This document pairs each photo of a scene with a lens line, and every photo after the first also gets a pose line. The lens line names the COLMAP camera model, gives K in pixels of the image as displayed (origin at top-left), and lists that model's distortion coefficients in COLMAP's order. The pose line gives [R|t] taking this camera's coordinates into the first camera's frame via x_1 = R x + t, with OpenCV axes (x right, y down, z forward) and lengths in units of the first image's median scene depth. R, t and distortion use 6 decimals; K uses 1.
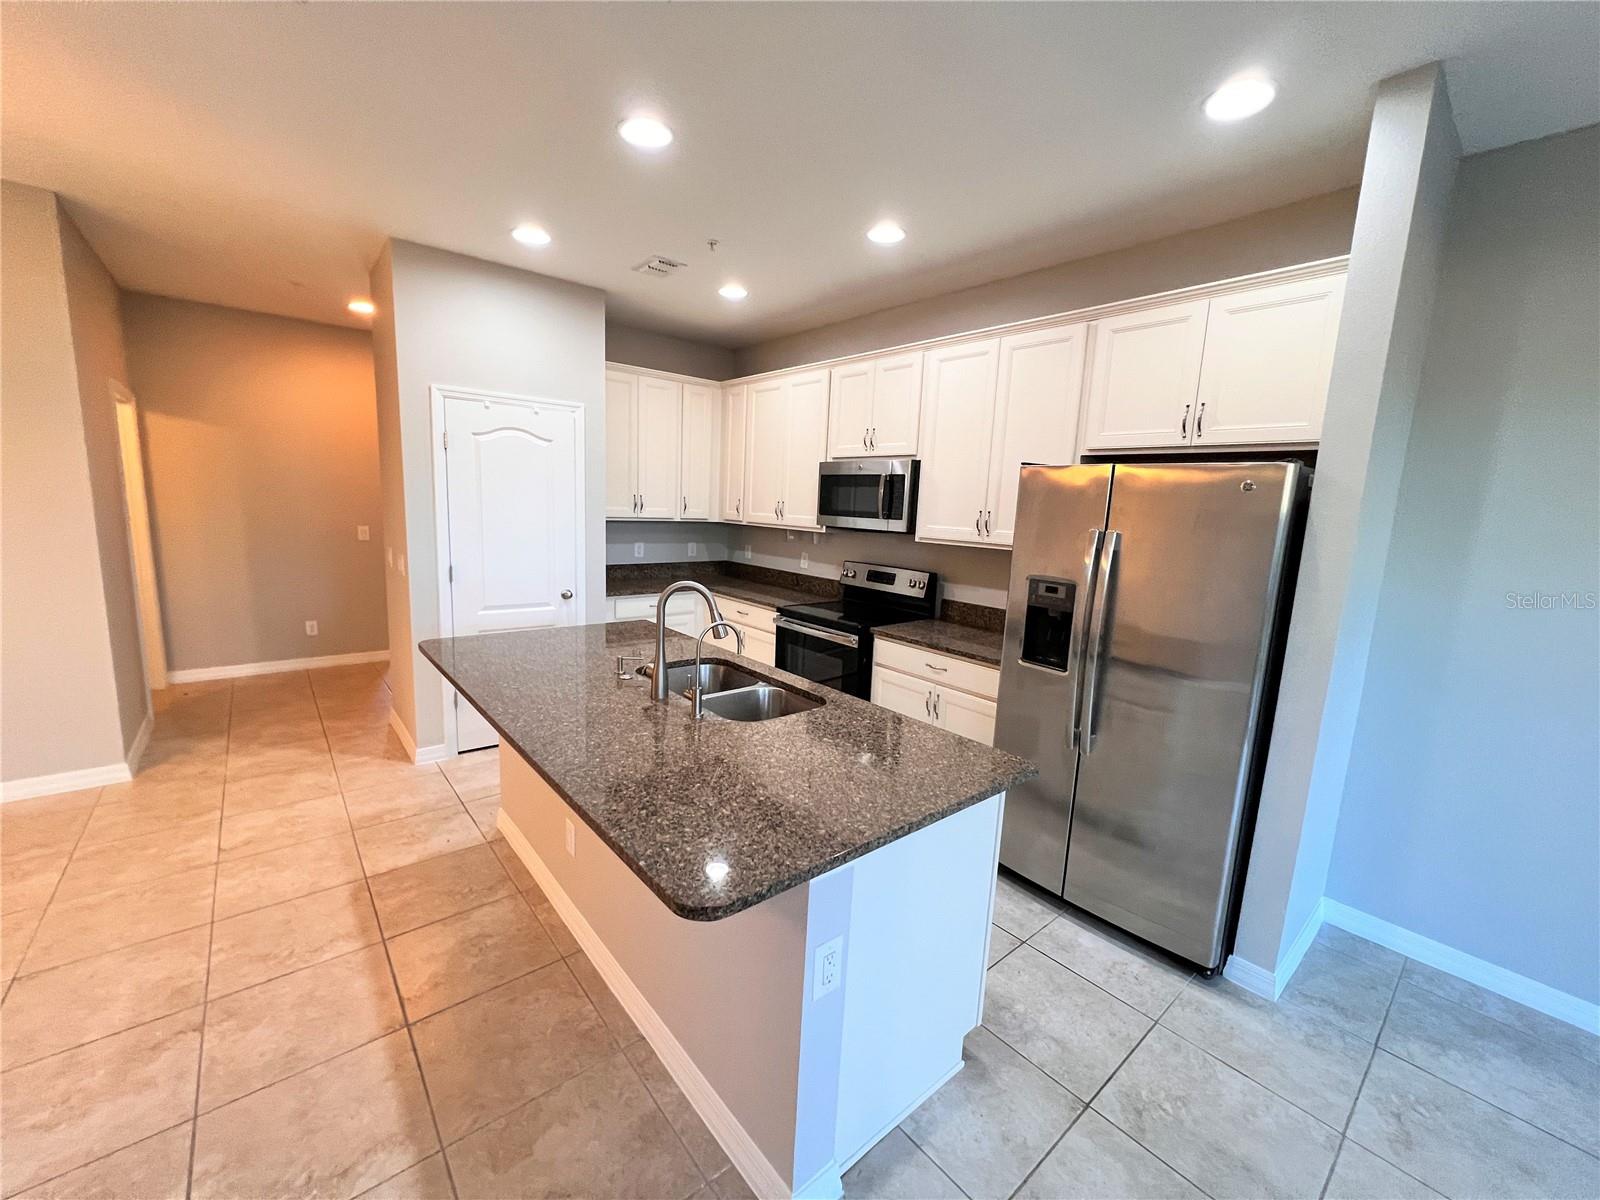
lens RADIAL K [[642.8, 0, 795.8], [0, 642.8, 601.1], [0, 0, 1]] dist [0.001623, 0.000202]
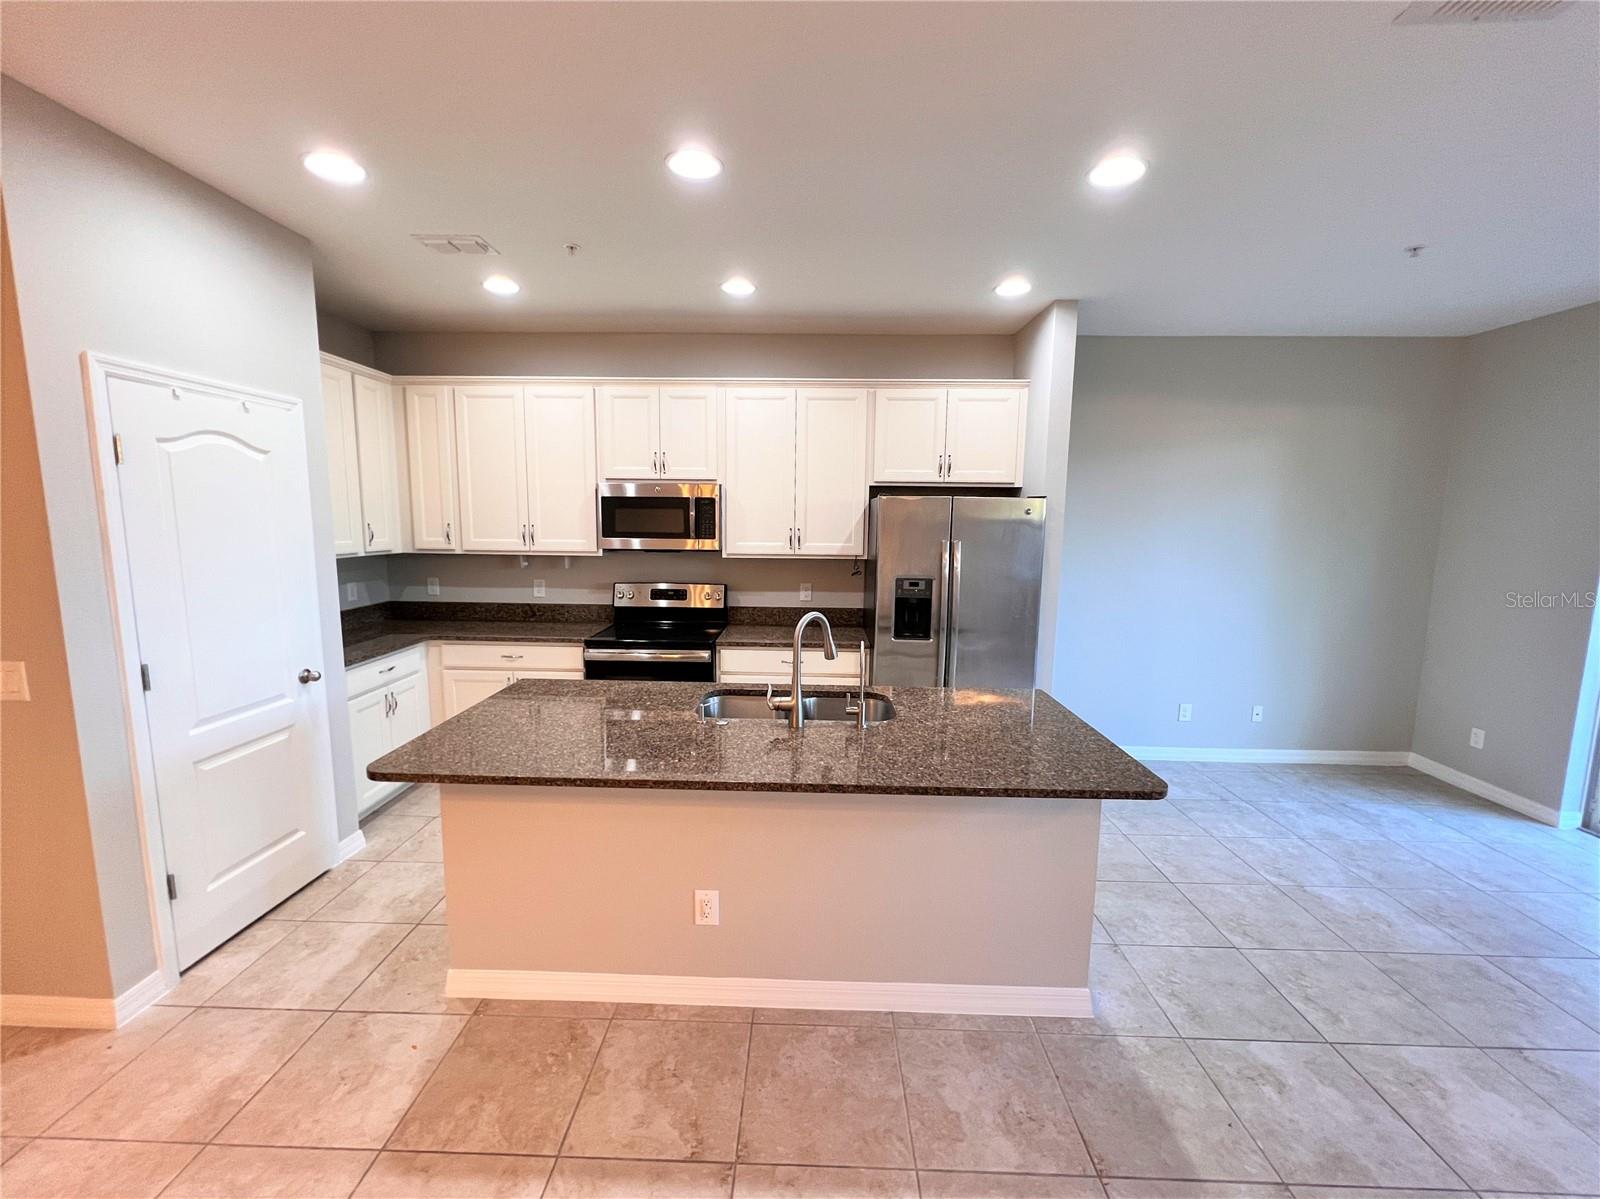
lens RADIAL K [[642.8, 0, 799.2], [0, 642.8, 606.0], [0, 0, 1]] dist [0.001623, 0.000202]
pose [[0.660118, -0.137945, 0.738387, -0.632946], [0.133058, 0.988922, 0.065795, -0.074699], [-0.739283, 0.054816, 0.671160, 0.184448]]
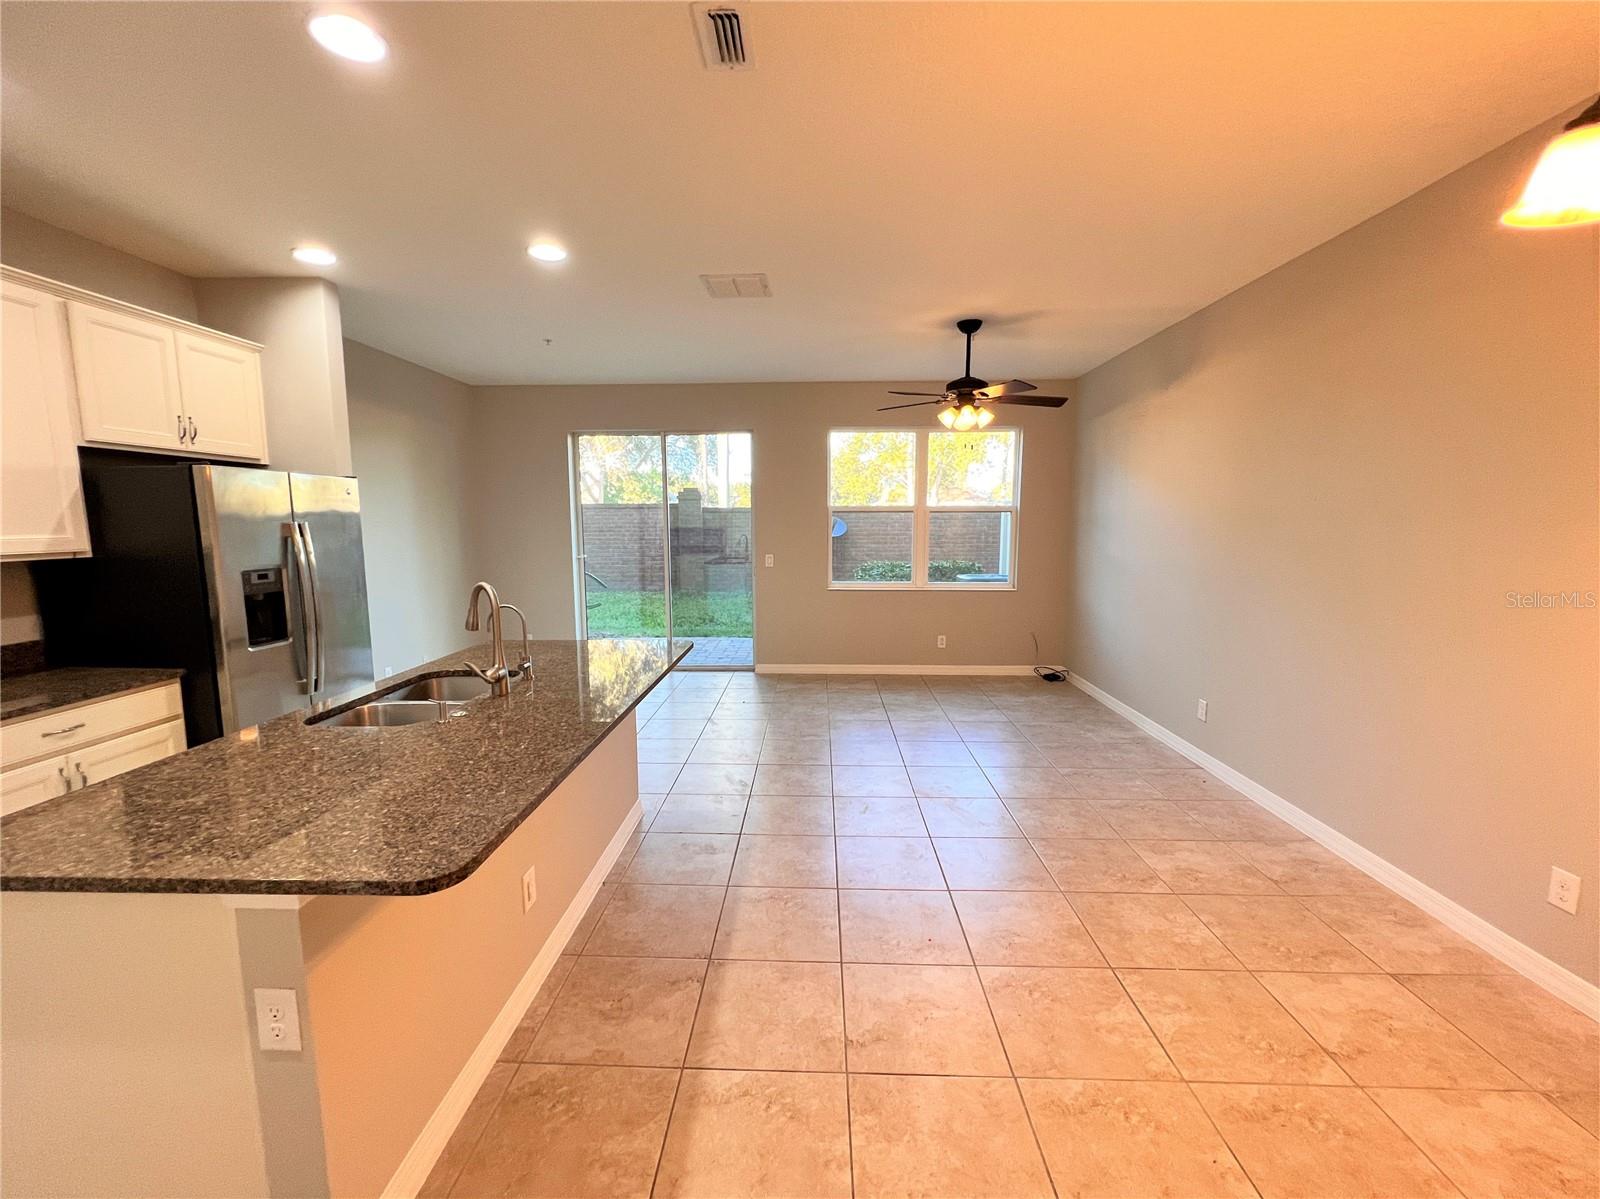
lens RADIAL K [[642.8, 0, 796.4], [0, 642.8, 594.7], [0, 0, 1]] dist [0.001623, 0.000202]
pose [[-0.745627, -0.116164, 0.656161, -0.830798], [0.075833, 0.963499, 0.256748, -0.162134], [-0.662035, 0.241197, -0.709601, 0.919963]]
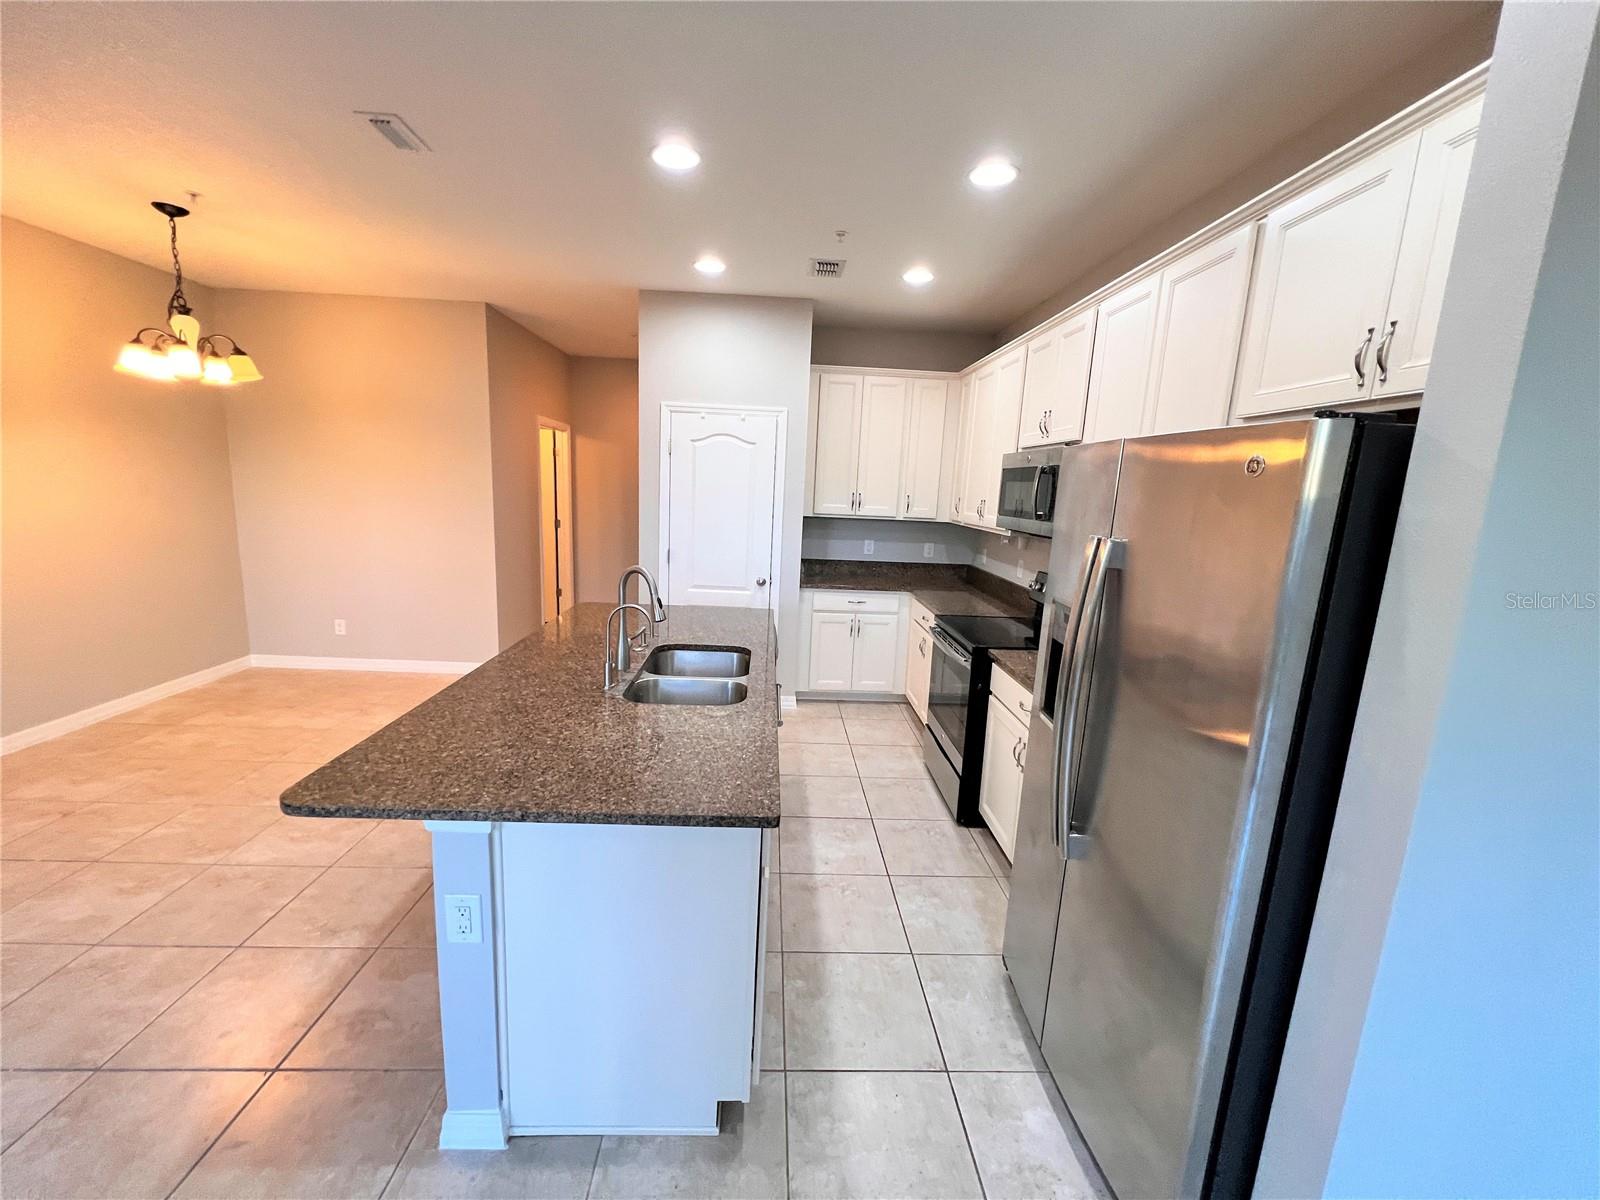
lens RADIAL K [[642.8, 0, 791.3], [0, 642.8, 601.4], [0, 0, 1]] dist [0.001623, 0.000202]
pose [[0.789335, 0.103264, -0.605217, 0.451498], [-0.106112, 0.993865, 0.031184, -0.021067], [0.604724, 0.039606, 0.795450, 0.189526]]
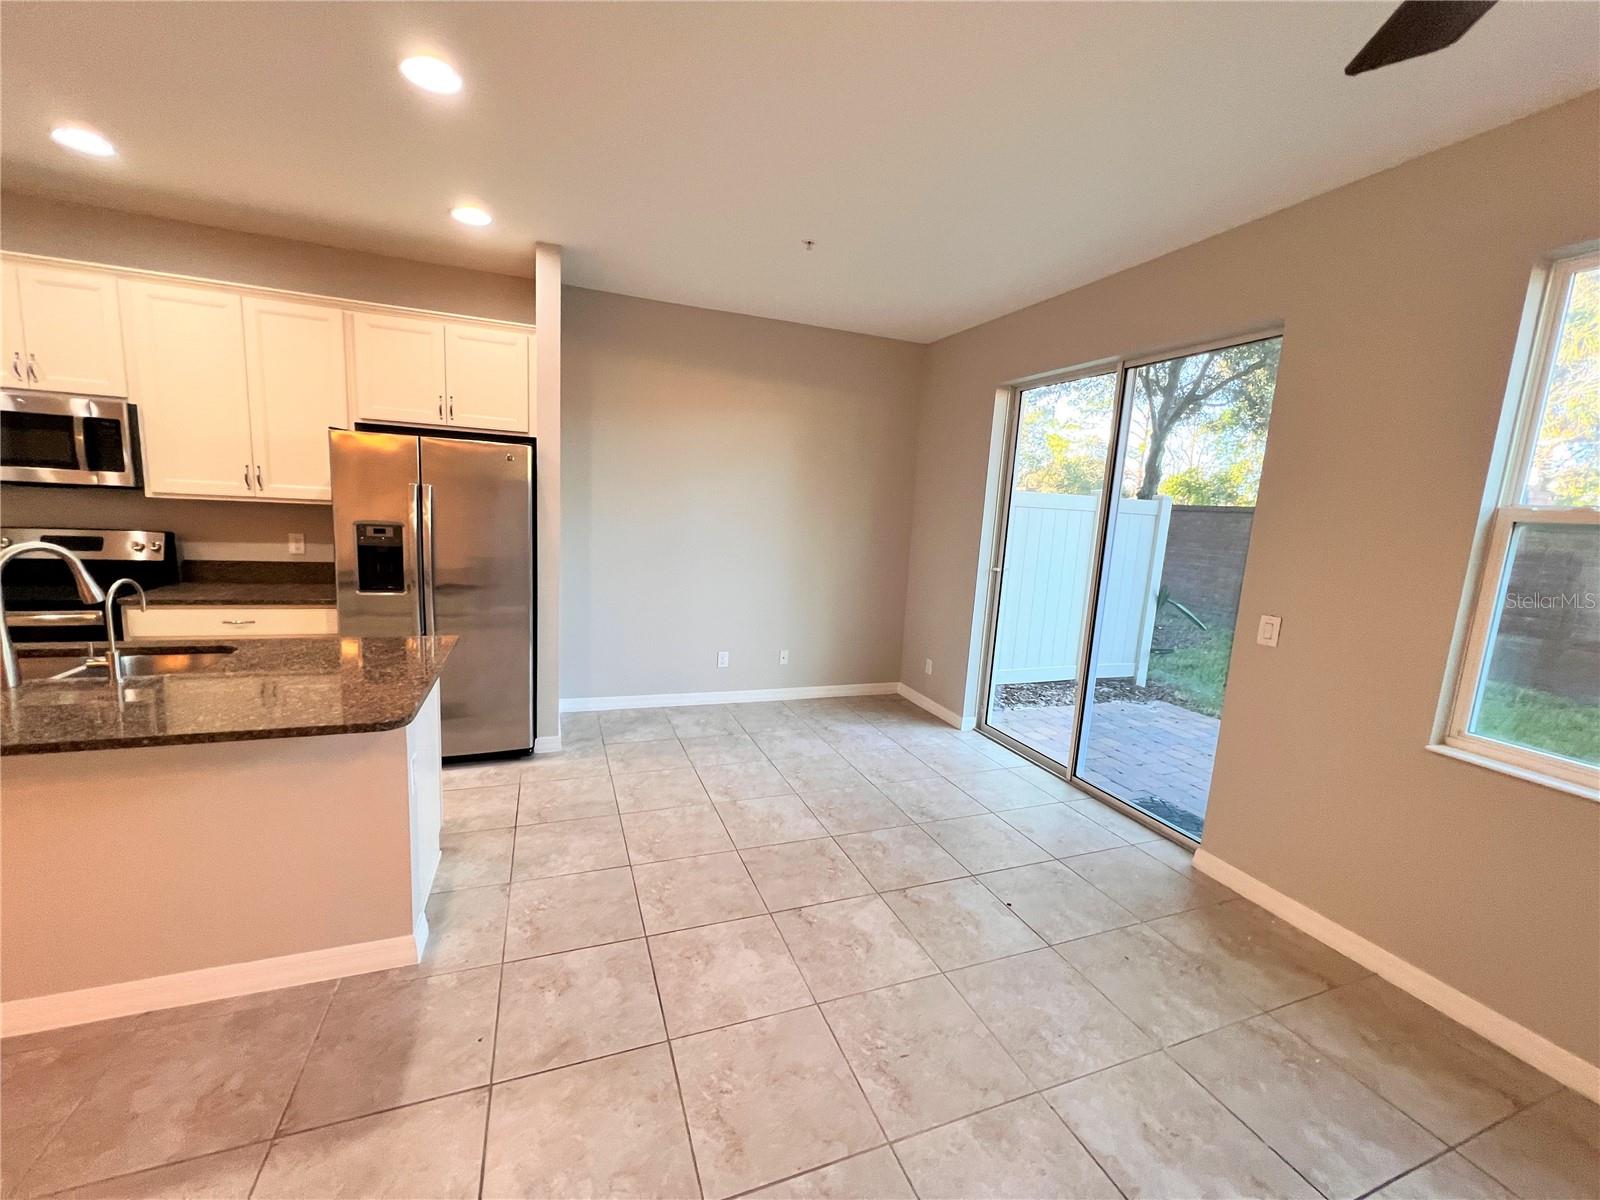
lens RADIAL K [[642.8, 0, 795.1], [0, 642.8, 596.1], [0, 0, 1]] dist [0.001623, 0.000202]
pose [[0.333422, -0.164860, 0.928252, -0.414838], [0.106292, 0.984888, 0.136739, 0.017591], [-0.936767, 0.053074, 0.345907, -0.164262]]
